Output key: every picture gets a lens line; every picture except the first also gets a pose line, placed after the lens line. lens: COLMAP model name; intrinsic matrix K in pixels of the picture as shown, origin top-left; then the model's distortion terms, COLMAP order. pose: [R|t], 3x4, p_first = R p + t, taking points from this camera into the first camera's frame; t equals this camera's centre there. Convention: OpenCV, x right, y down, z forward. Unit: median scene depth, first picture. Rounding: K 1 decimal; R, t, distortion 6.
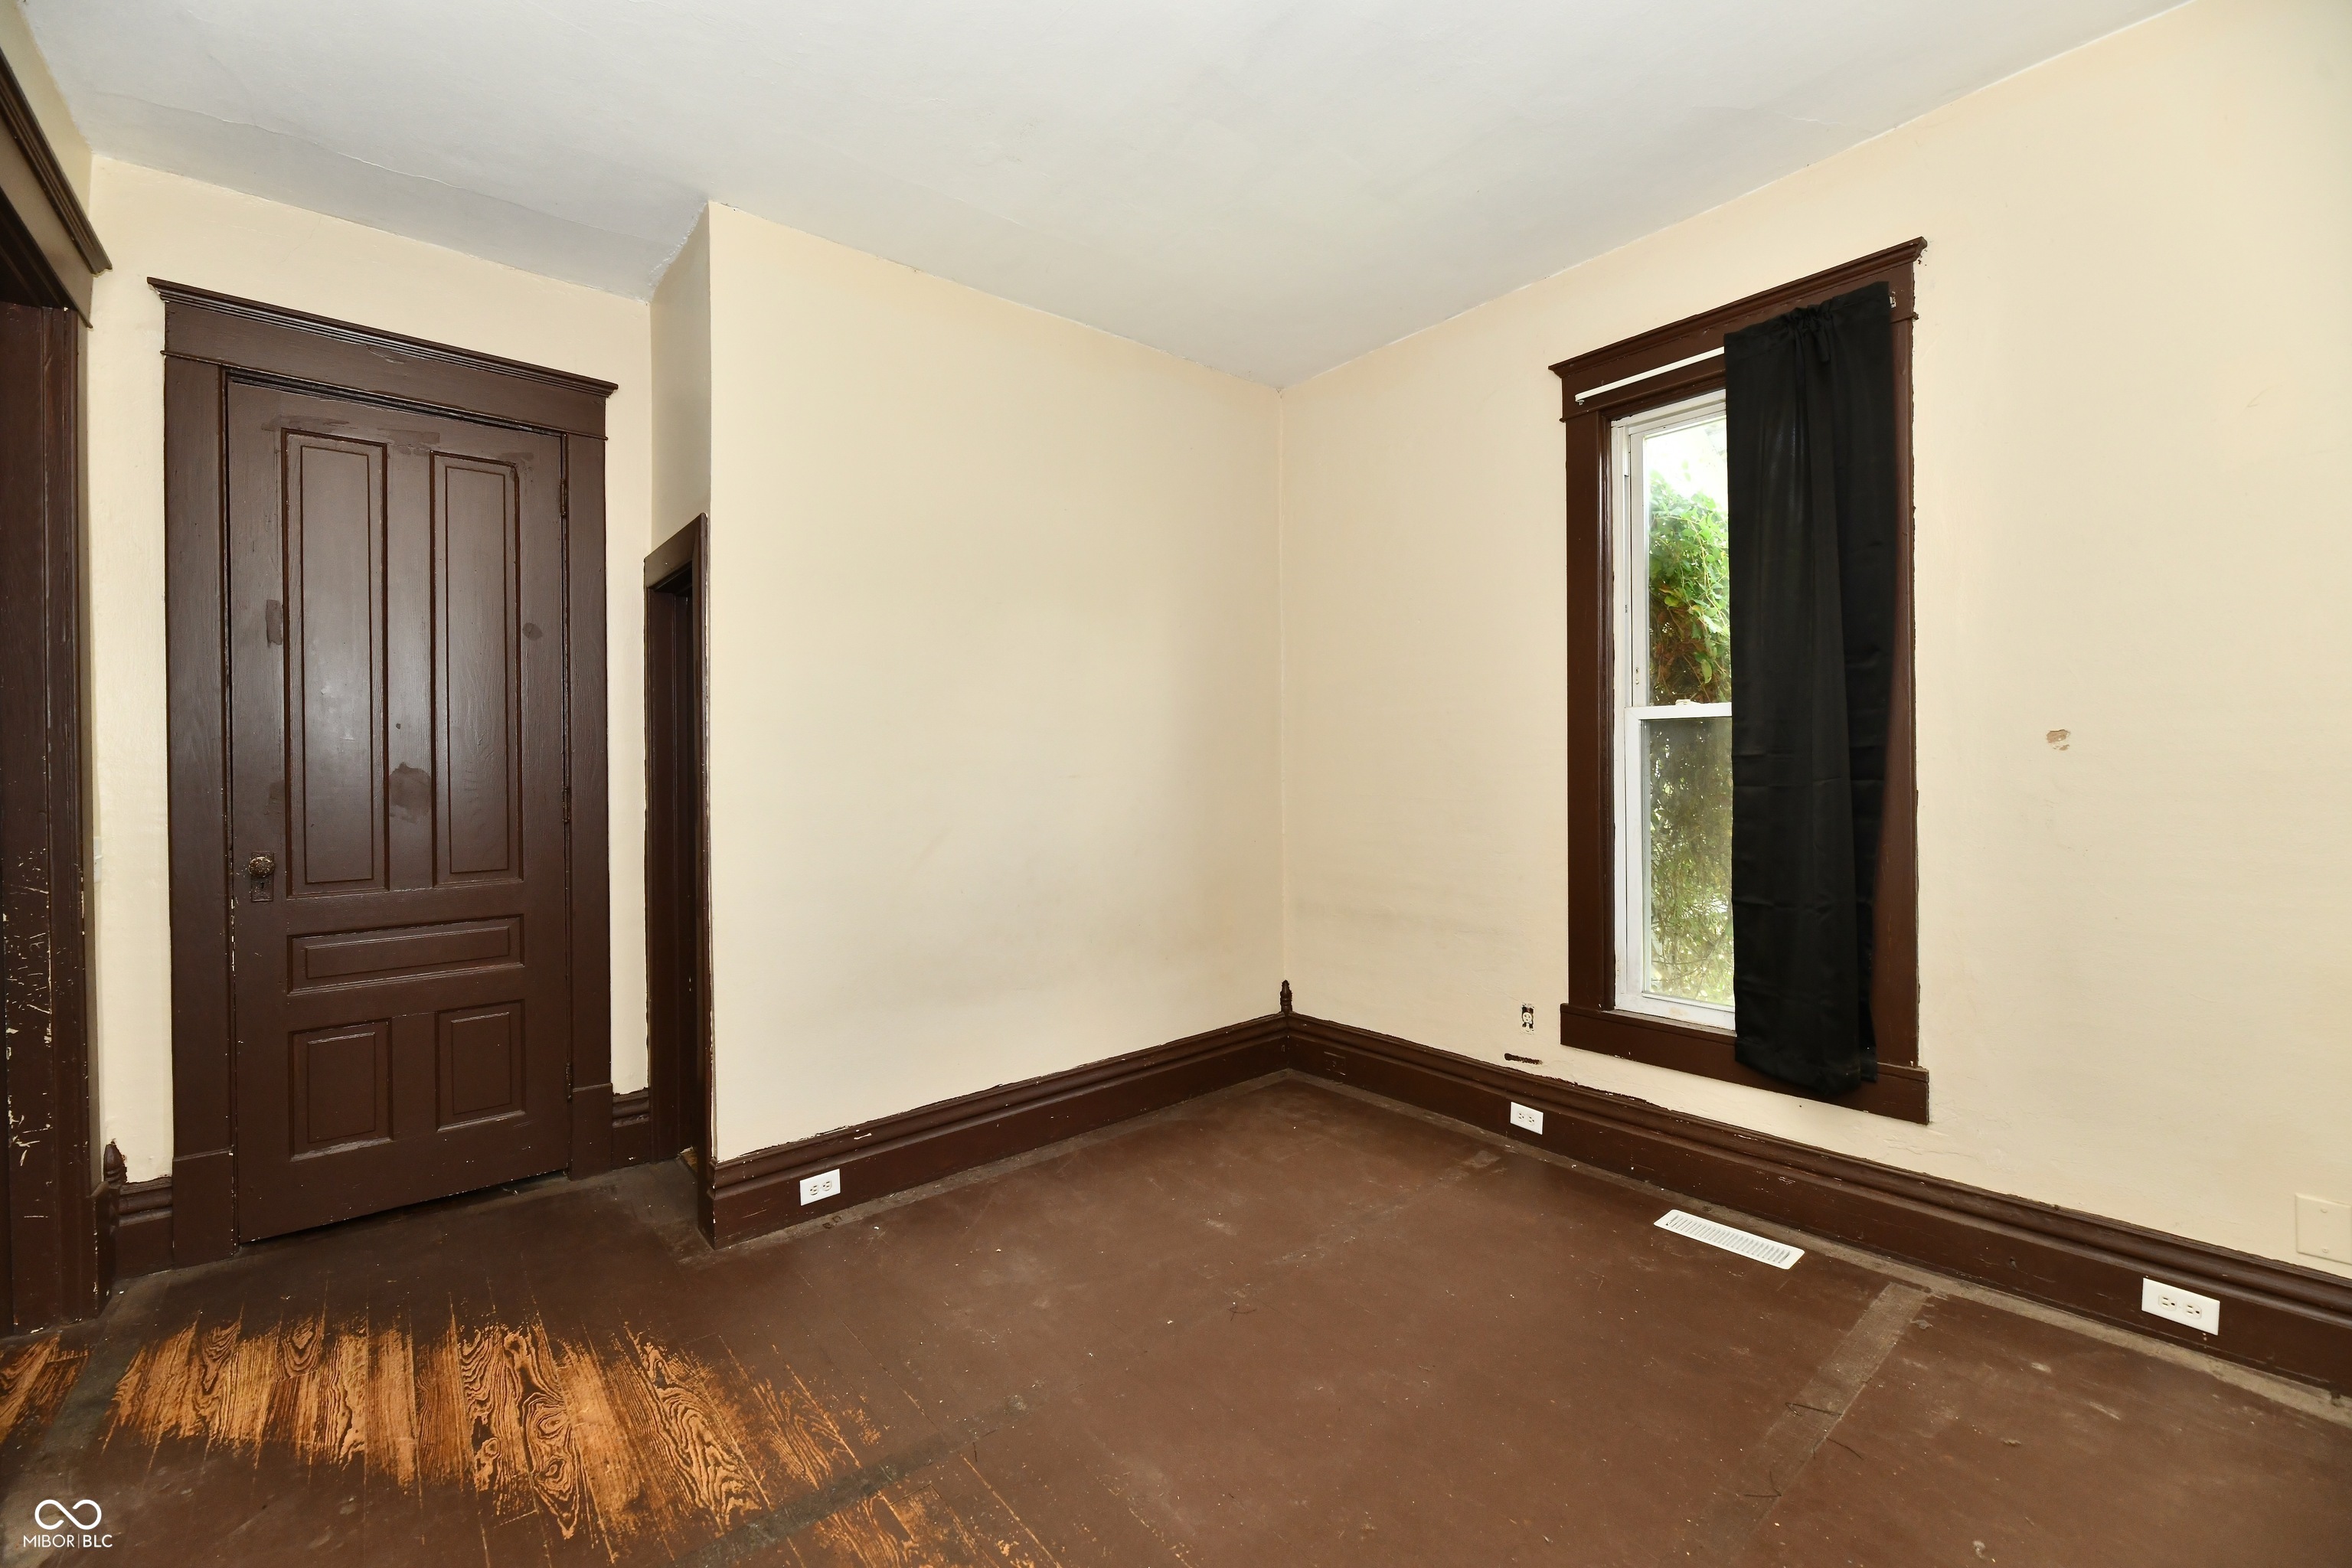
lens RADIAL K [[967.3, 0, 1167.5], [0, 967.3, 764.8], [0, 0, 1]] dist [-0.001204, -0.000265]
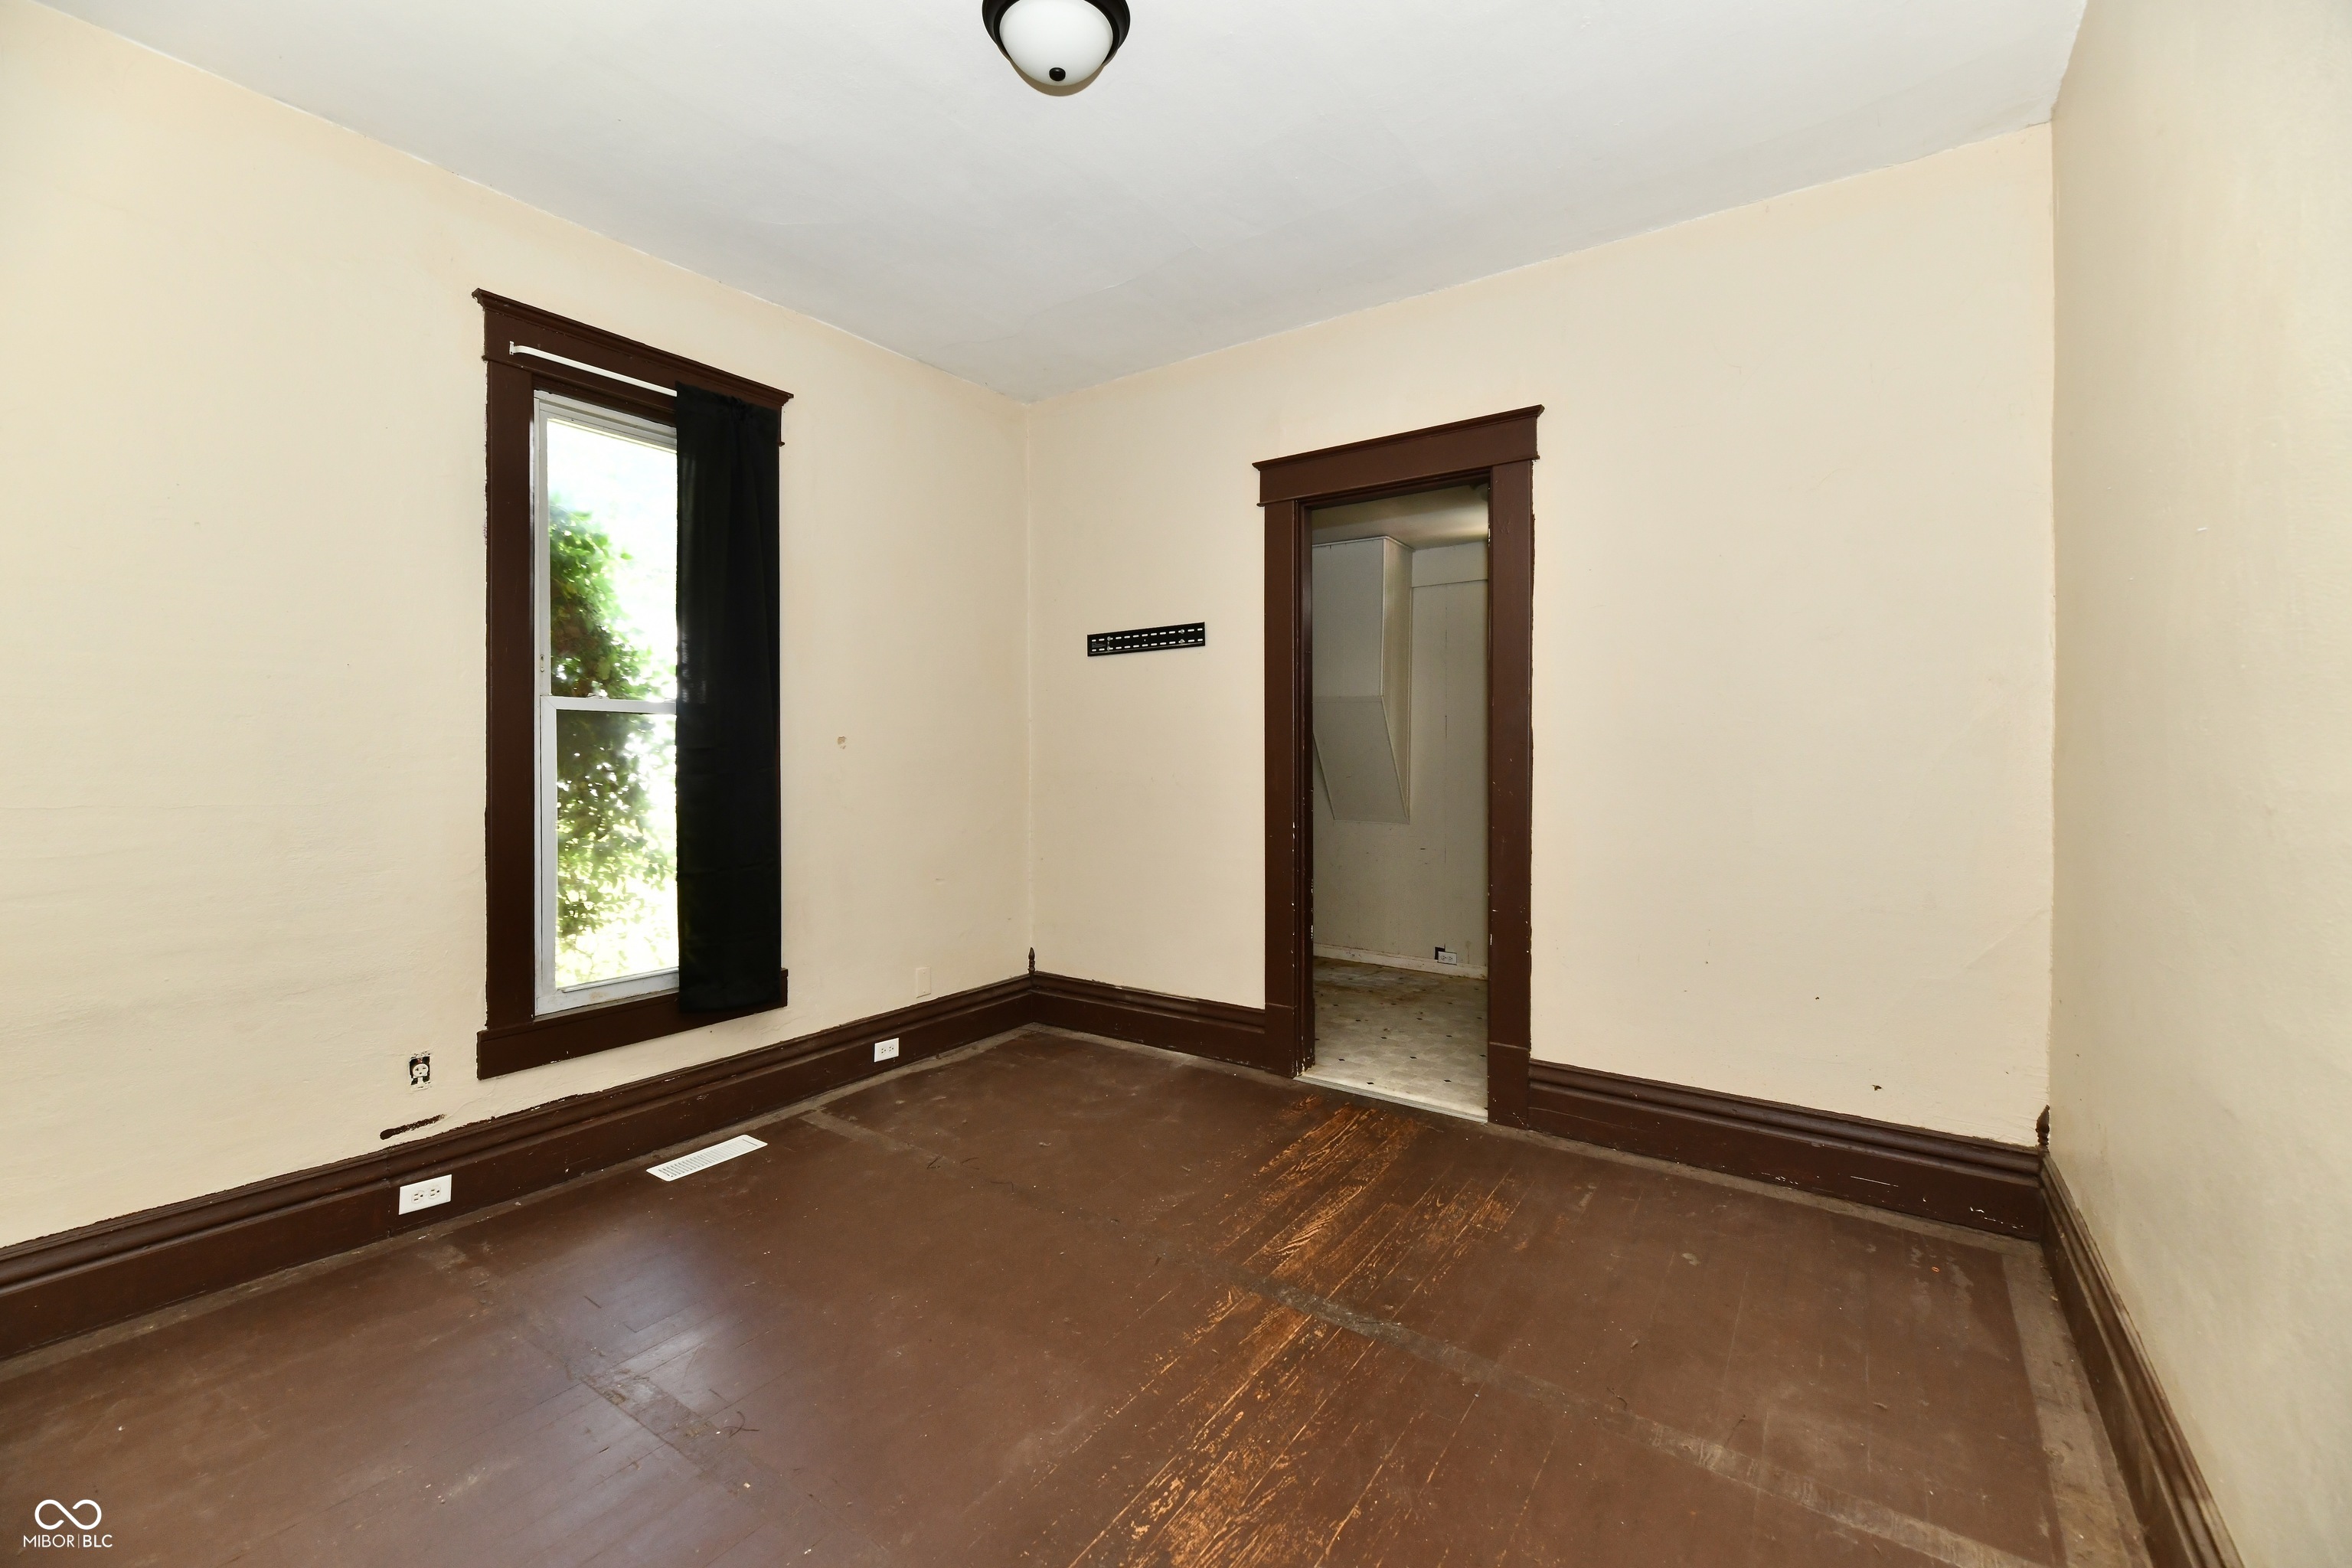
lens RADIAL K [[967.3, 0, 1167.5], [0, 967.3, 764.8], [0, 0, 1]] dist [-0.001204, -0.000265]
pose [[-0.258157, 0.004448, 0.966093, -0.656123], [0.005796, 0.999979, -0.003056, 0.016760], [-0.966086, 0.004811, -0.258177, 0.708124]]
